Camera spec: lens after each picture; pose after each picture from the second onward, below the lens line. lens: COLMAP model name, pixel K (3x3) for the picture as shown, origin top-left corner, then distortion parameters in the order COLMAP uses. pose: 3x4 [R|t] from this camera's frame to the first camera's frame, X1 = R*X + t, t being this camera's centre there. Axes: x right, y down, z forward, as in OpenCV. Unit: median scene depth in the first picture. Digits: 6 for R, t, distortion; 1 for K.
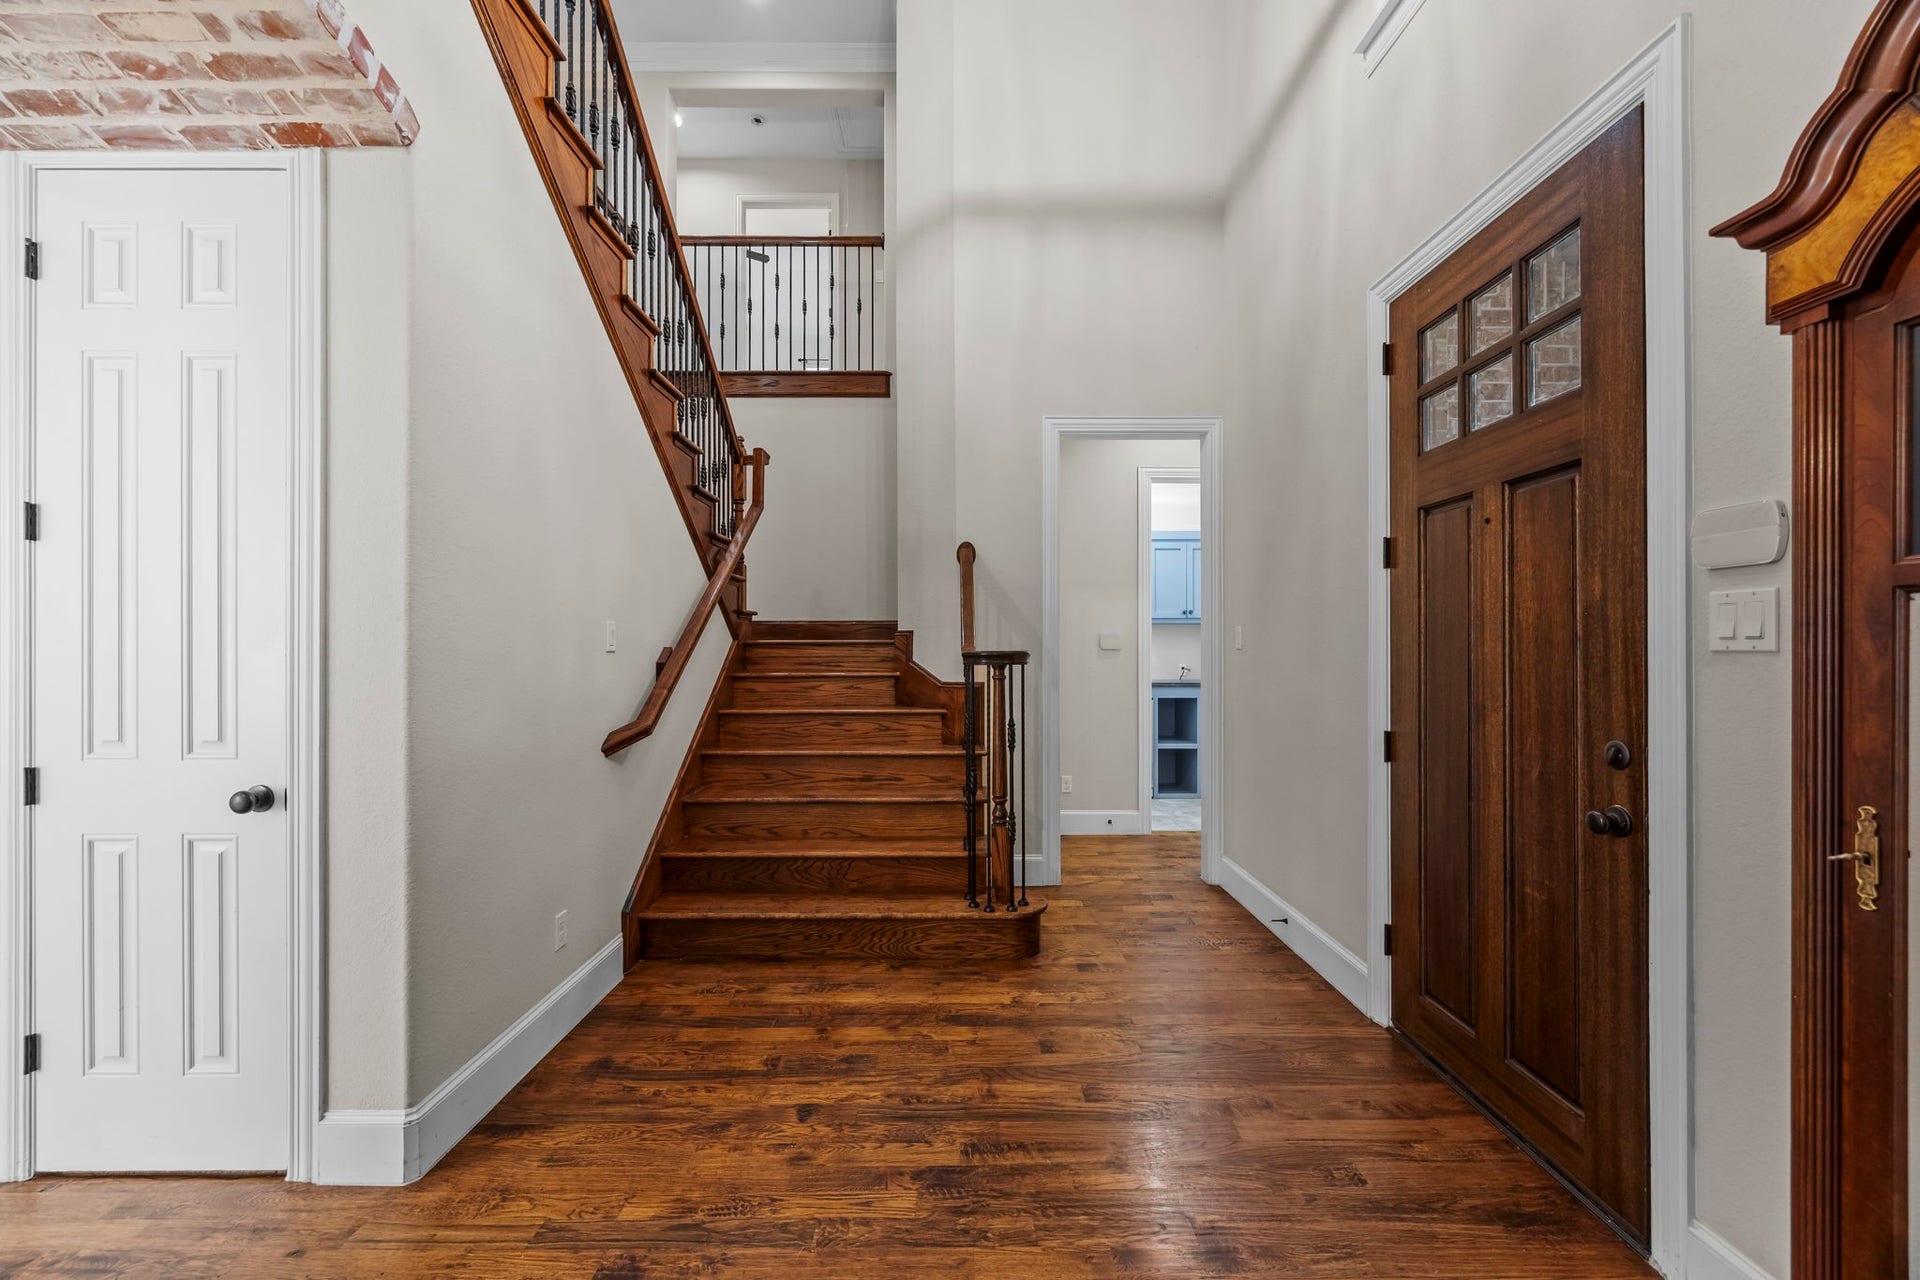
lens RADIAL K [[741.9, 0, 951.5], [0, 741.9, 648.6], [0, 0, 1]] dist [0.000914, 0.000158]
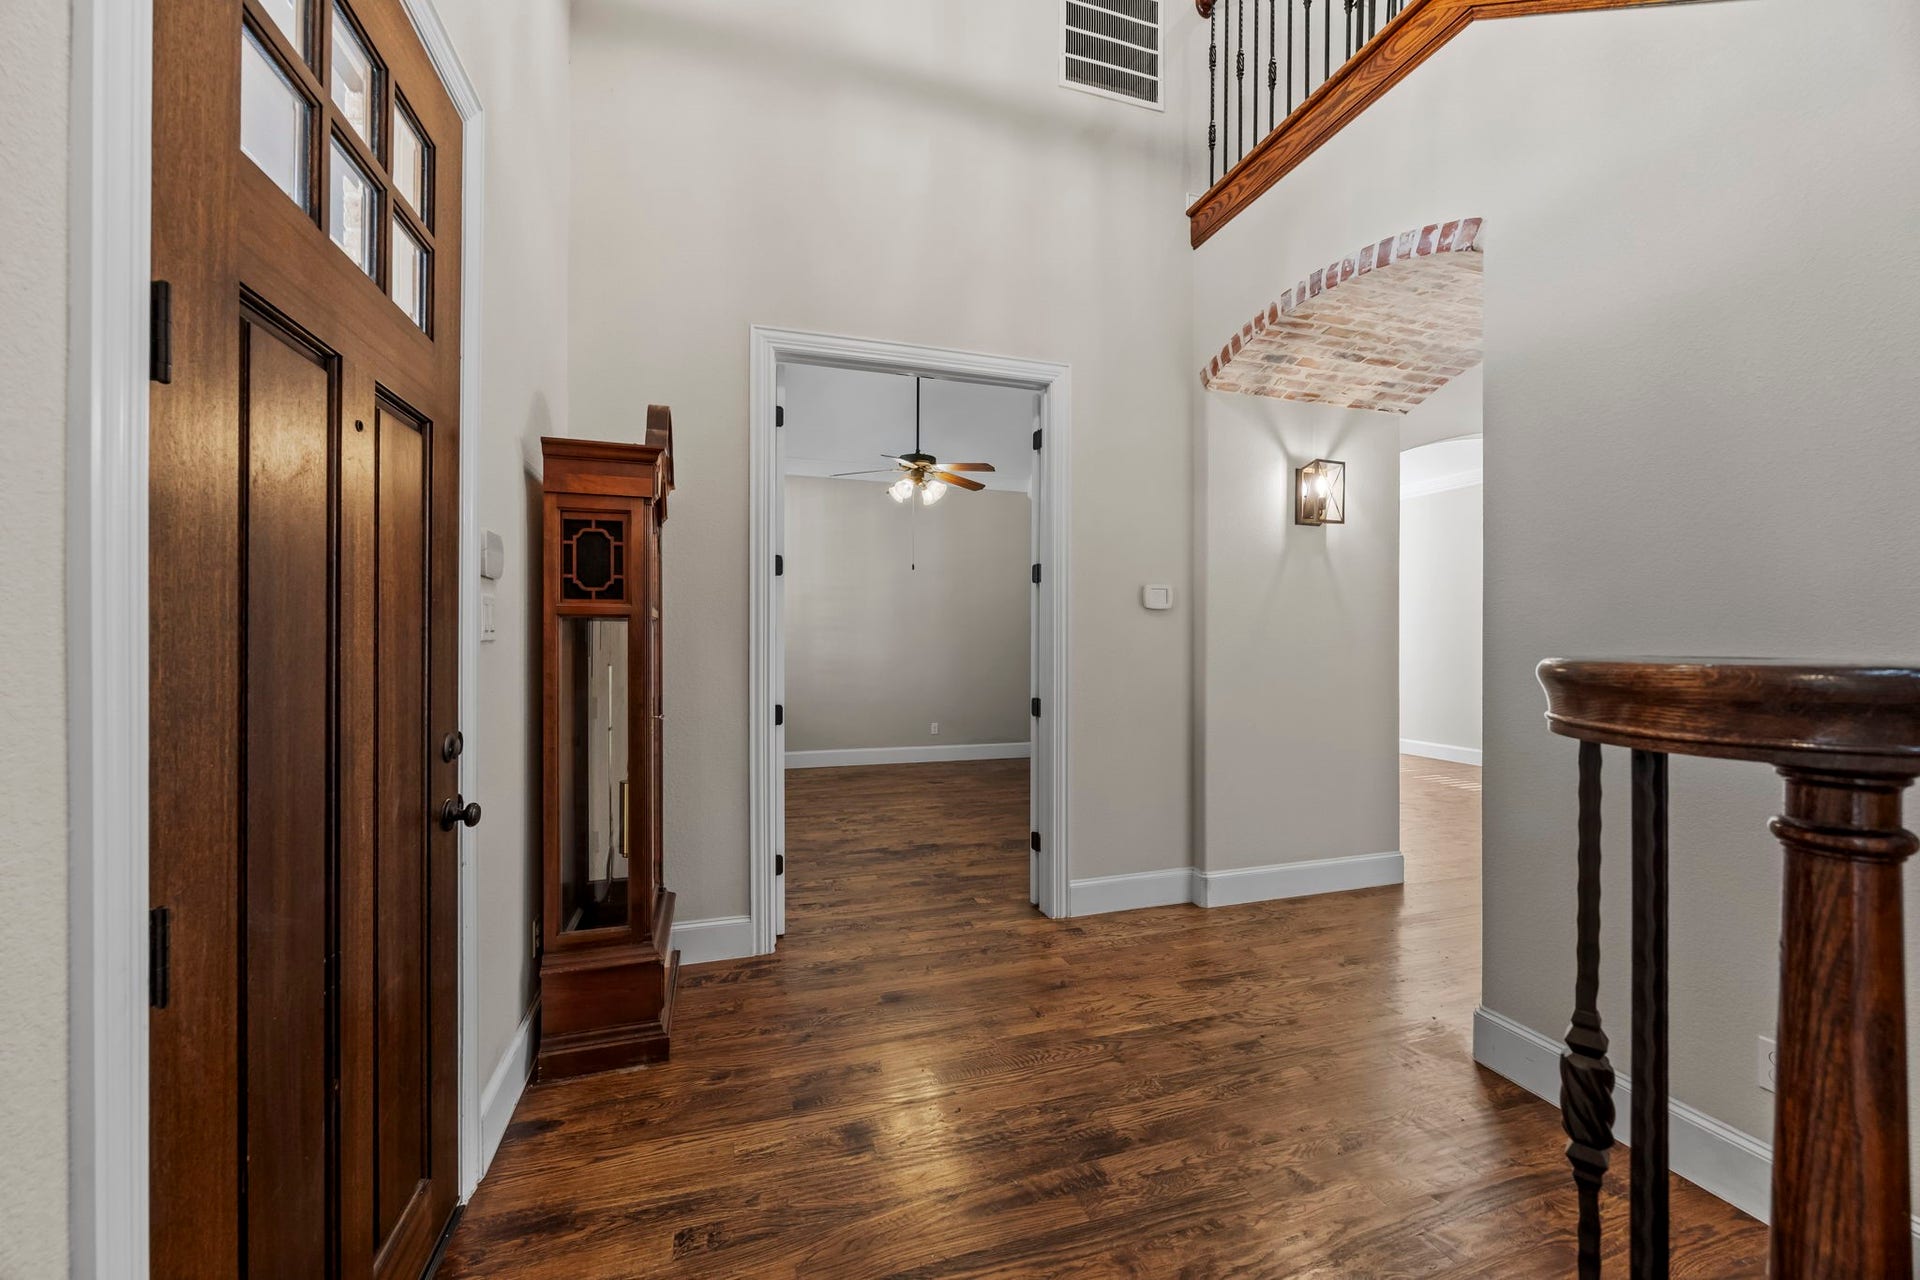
lens RADIAL K [[741.9, 0, 962.0], [0, 741.9, 637.8], [0, 0, 1]] dist [0.000914, 0.000158]
pose [[-0.950198, 0.000772, -0.311646, 0.499659], [0.000763, 1.000000, 0.000150, -0.000786], [0.311646, -0.000096, -0.950198, 1.919604]]
